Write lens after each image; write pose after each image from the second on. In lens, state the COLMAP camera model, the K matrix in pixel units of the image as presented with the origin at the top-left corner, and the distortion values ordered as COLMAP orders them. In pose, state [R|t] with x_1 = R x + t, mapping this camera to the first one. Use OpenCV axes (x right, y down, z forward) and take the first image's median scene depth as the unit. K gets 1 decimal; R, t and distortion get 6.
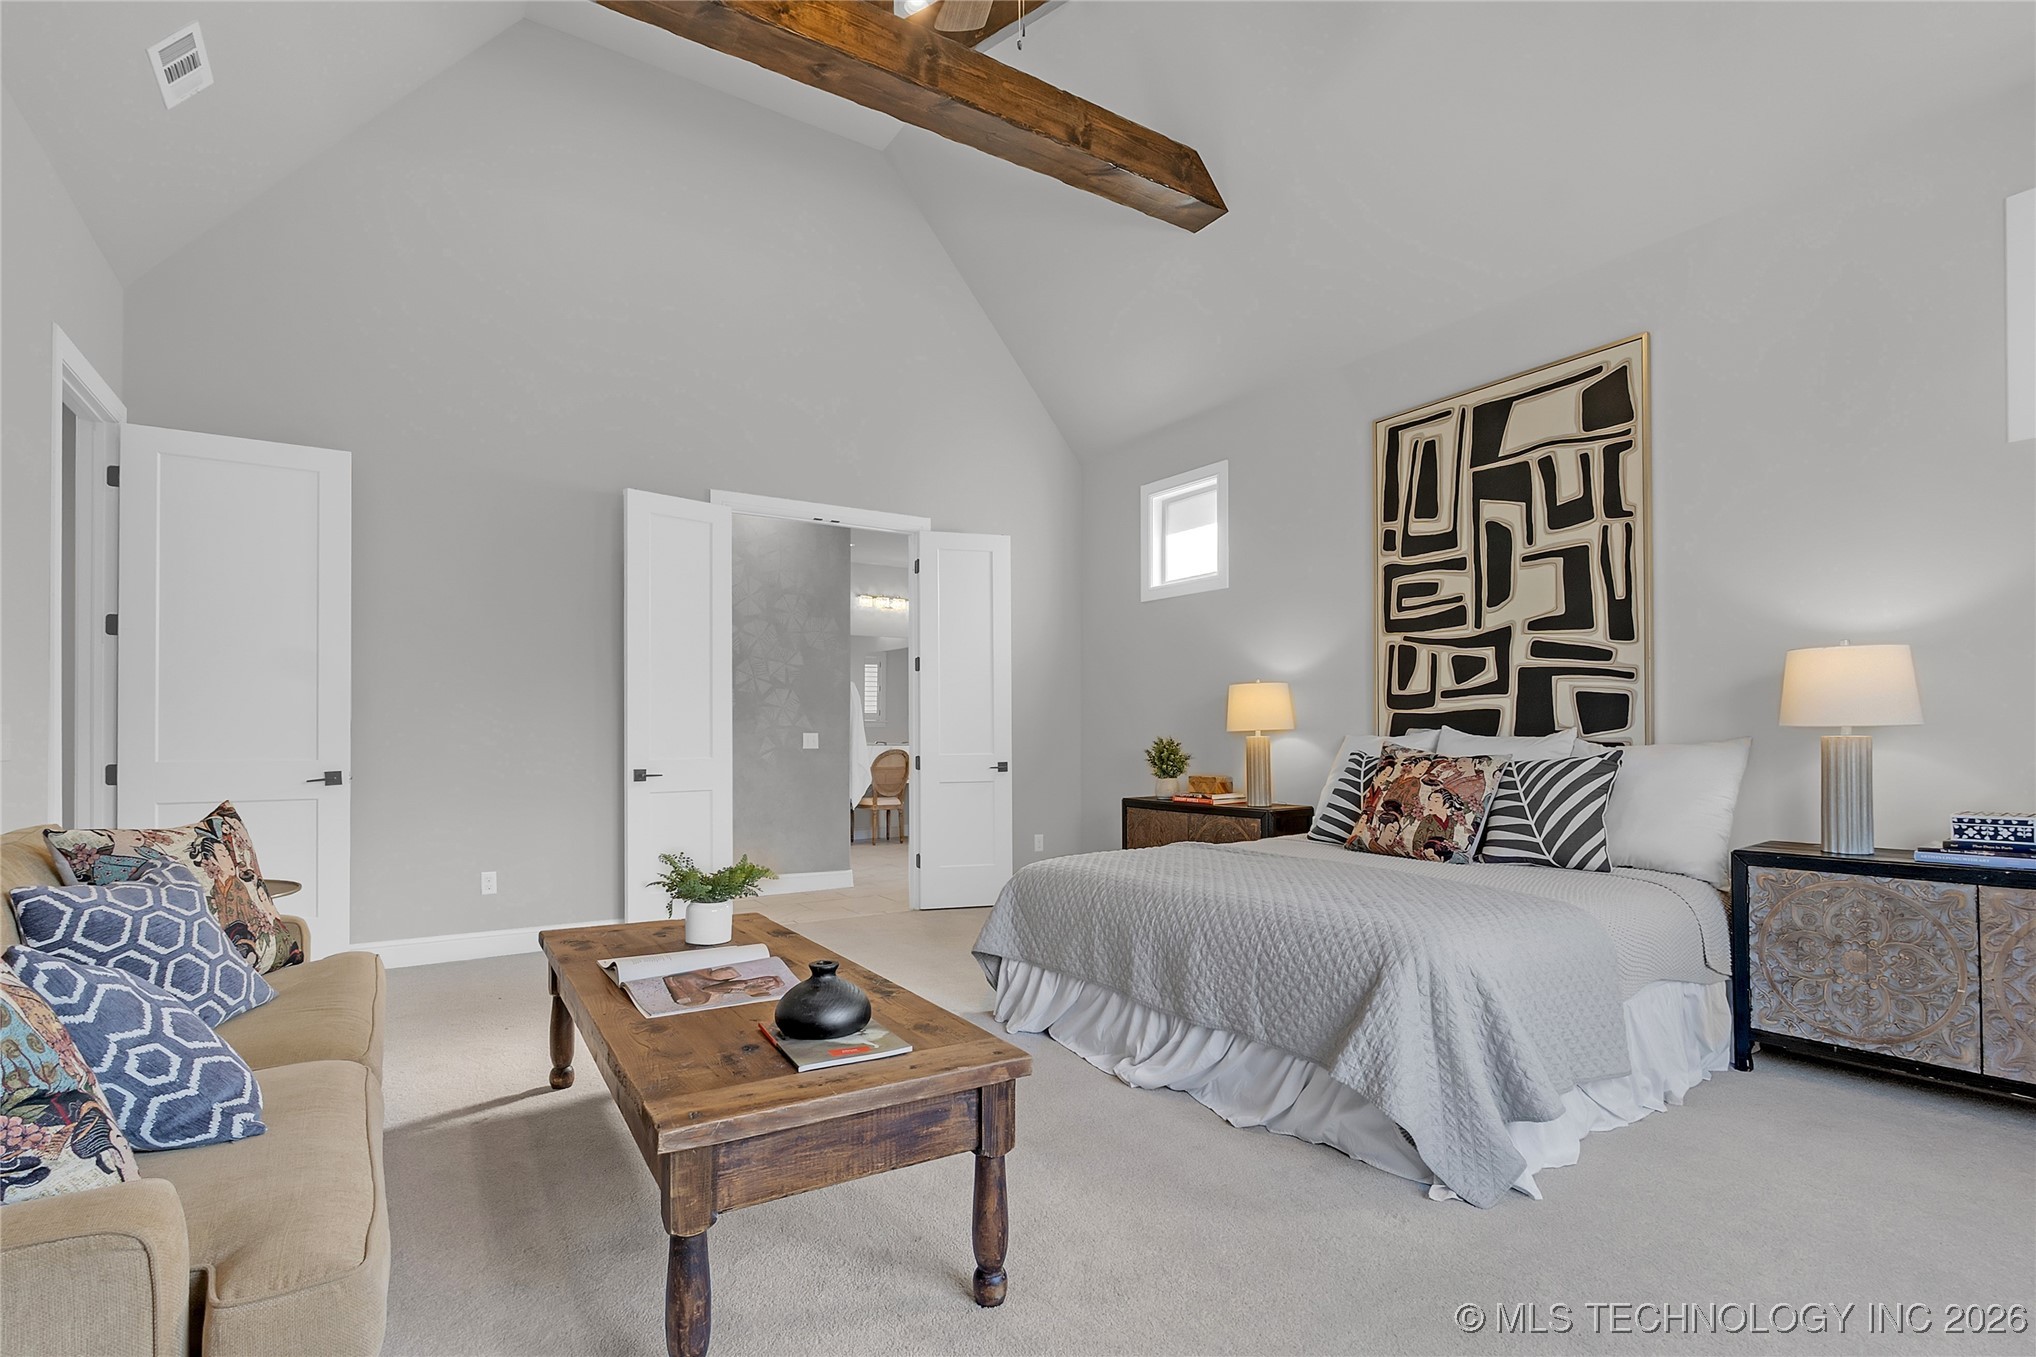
lens RADIAL K [[958.1, 0, 1006.0], [0, 958.1, 727.6], [0, 0, 1]] dist [-0.013865, 0.002638]
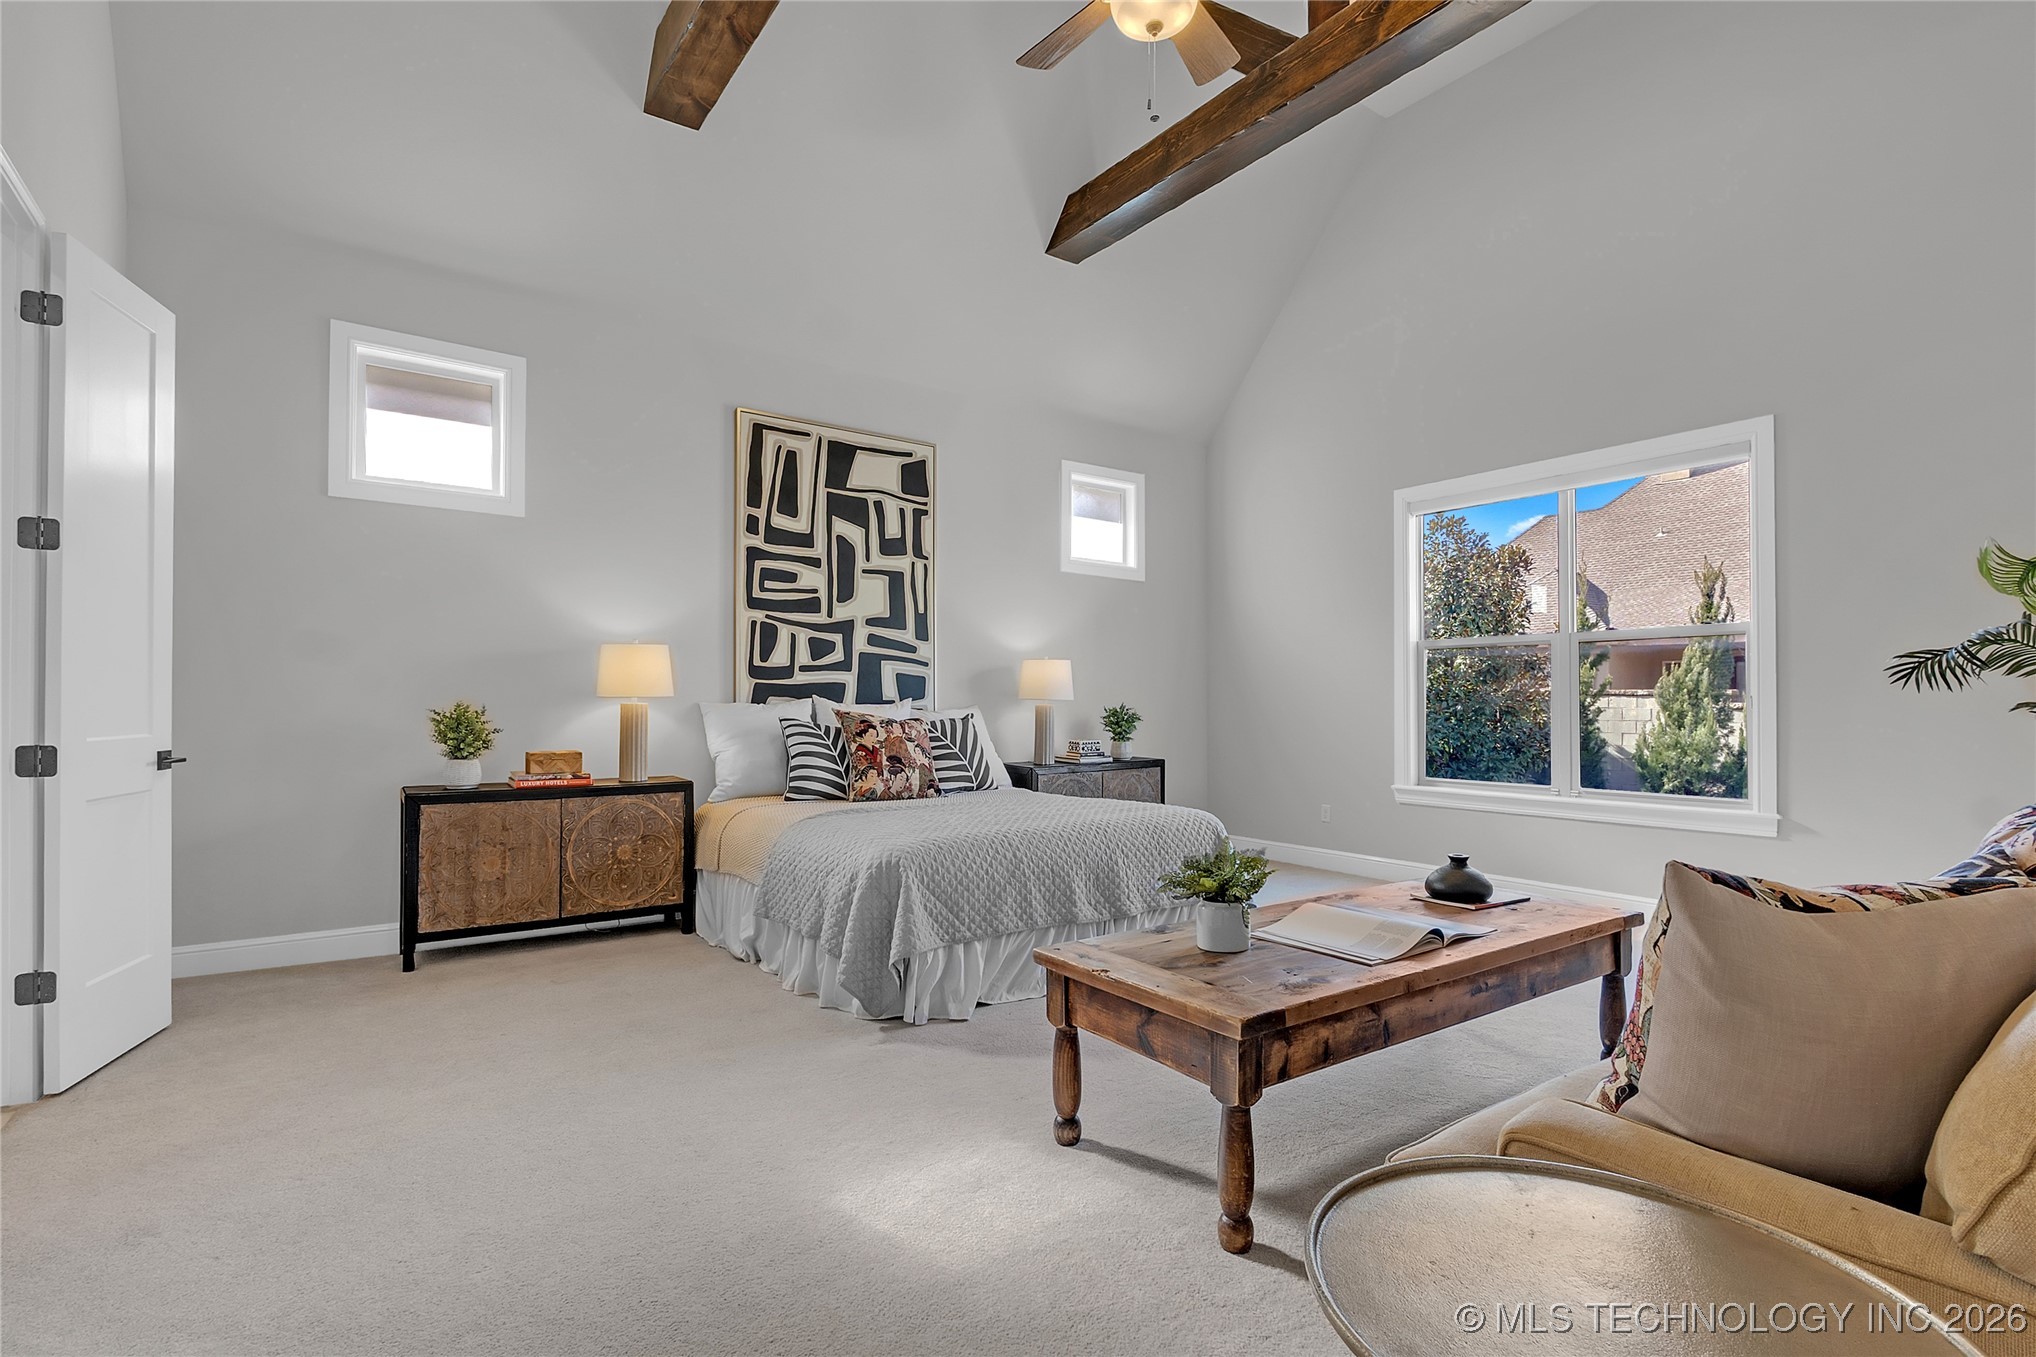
lens RADIAL K [[958.1, 0, 1016.0], [0, 958.1, 691.6], [0, 0, 1]] dist [-0.013865, 0.002638]
pose [[-0.054265, 0.012113, 0.998453, -0.759399], [-0.015621, 0.999794, -0.012978, 0.005573], [-0.998404, -0.016301, -0.054064, 0.808877]]
